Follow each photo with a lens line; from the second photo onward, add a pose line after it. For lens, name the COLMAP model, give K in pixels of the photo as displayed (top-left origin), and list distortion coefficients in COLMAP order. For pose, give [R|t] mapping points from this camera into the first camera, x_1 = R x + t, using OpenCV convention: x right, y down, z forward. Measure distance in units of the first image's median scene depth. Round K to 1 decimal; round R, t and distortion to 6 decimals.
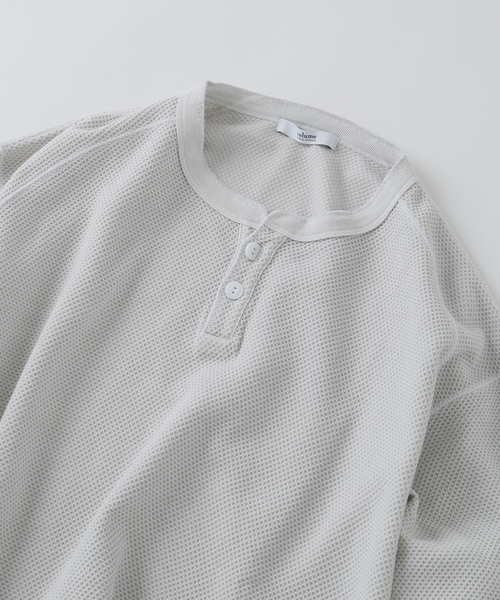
lens RADIAL K [[1231.0, 0, 249.8], [0, 1231.0, 299.6], [0, 0, 1]] dist [-0.006424, 0.000000]
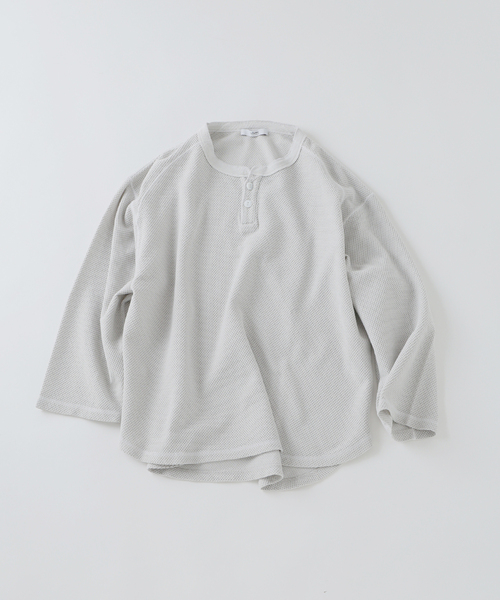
lens RADIAL K [[823.2, 0, 251.0], [0, 823.2, 299.6], [0, 0, 1]] dist [-0.010198, 0.000000]
pose [[0.948246, -0.313641, 0.049583, -0.139737], [0.311563, 0.949140, 0.045405, 0.094419], [-0.061302, -0.027607, 0.997737, -0.564085]]
